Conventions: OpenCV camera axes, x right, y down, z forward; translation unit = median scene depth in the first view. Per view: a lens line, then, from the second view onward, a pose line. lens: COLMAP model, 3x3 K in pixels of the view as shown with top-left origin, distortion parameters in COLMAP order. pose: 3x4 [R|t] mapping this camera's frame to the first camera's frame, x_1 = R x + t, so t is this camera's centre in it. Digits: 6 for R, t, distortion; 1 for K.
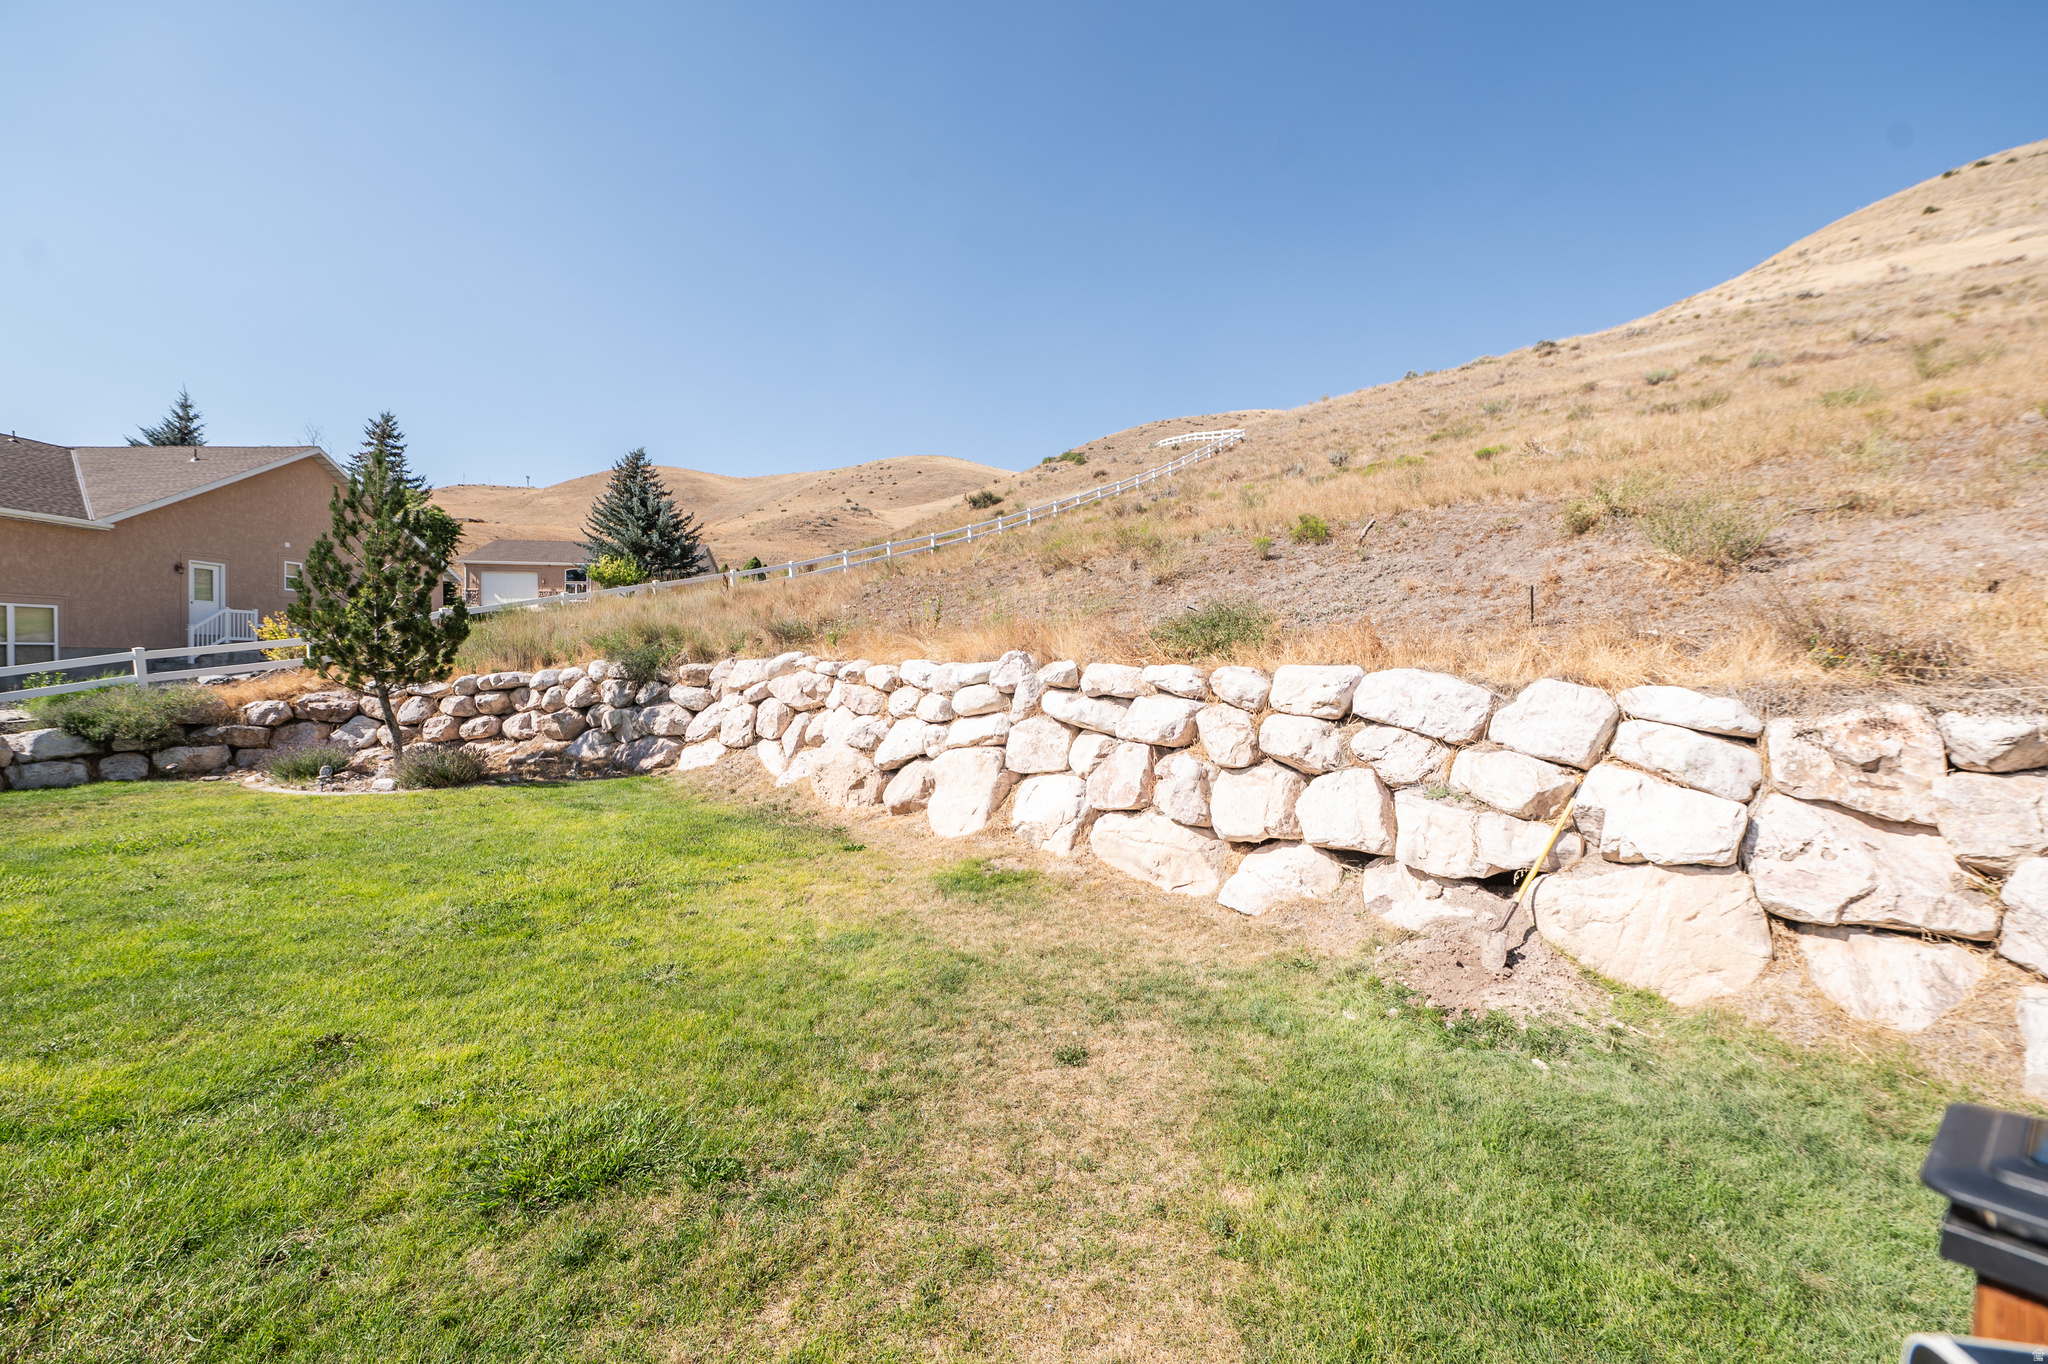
lens RADIAL K [[813.7, 0, 1028.4], [0, 813.7, 672.5], [0, 0, 1]] dist [-0.011456, -0.000336]
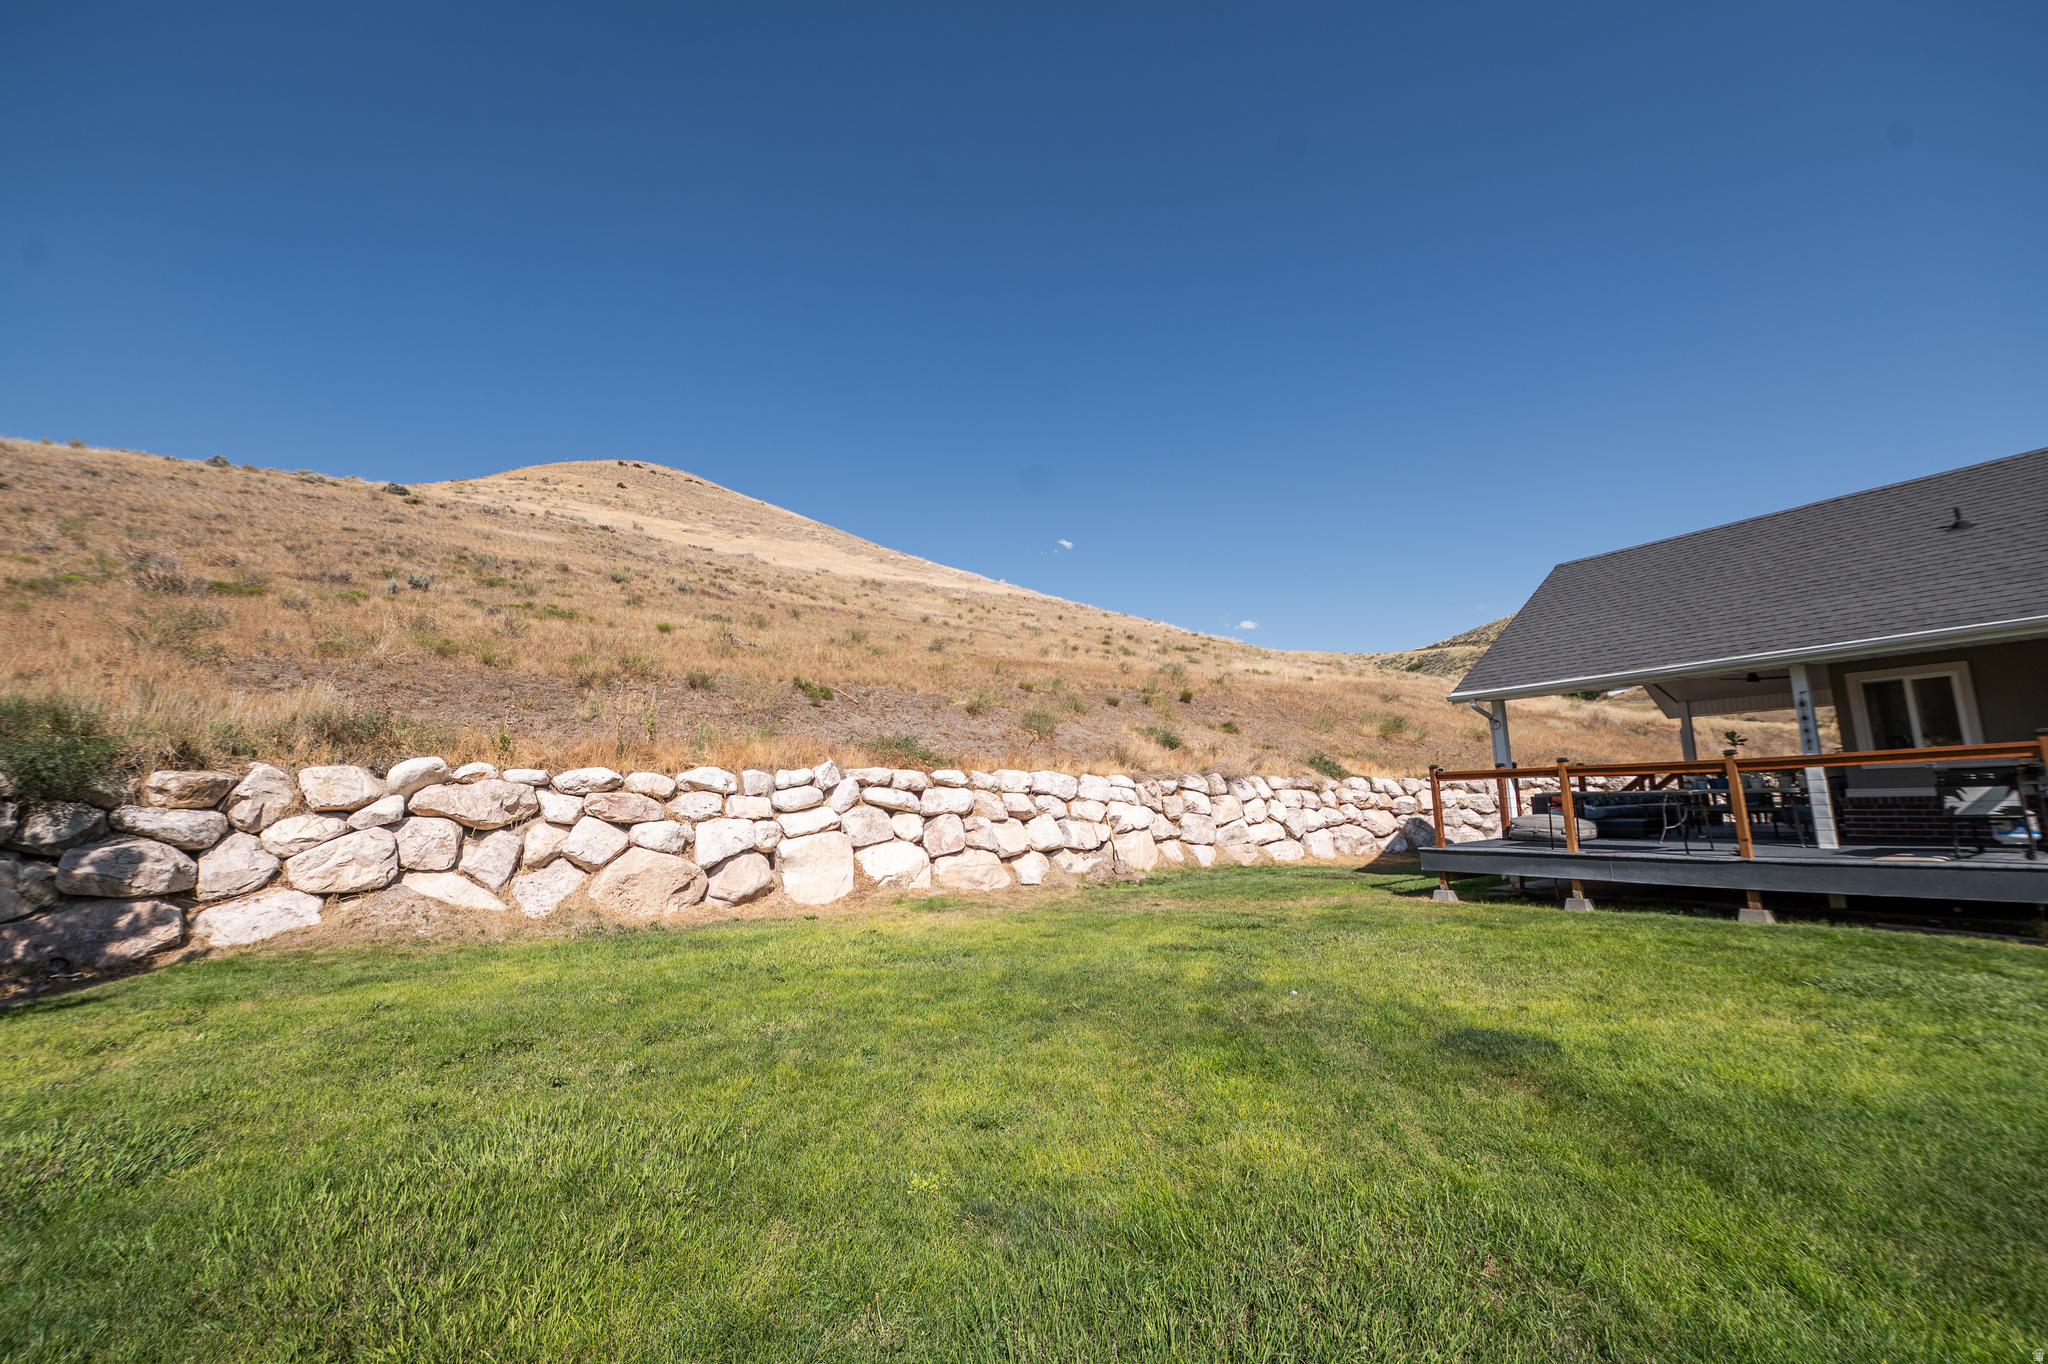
lens RADIAL K [[820.9, 0, 1028.5], [0, 820.9, 684.2], [0, 0, 1]] dist [0.000114, -0.000093]
pose [[0.166350, 0.132369, 0.977142, -0.995928], [0.040074, 0.989223, -0.140828, 0.040529], [-0.985252, 0.062585, 0.159253, 0.330847]]
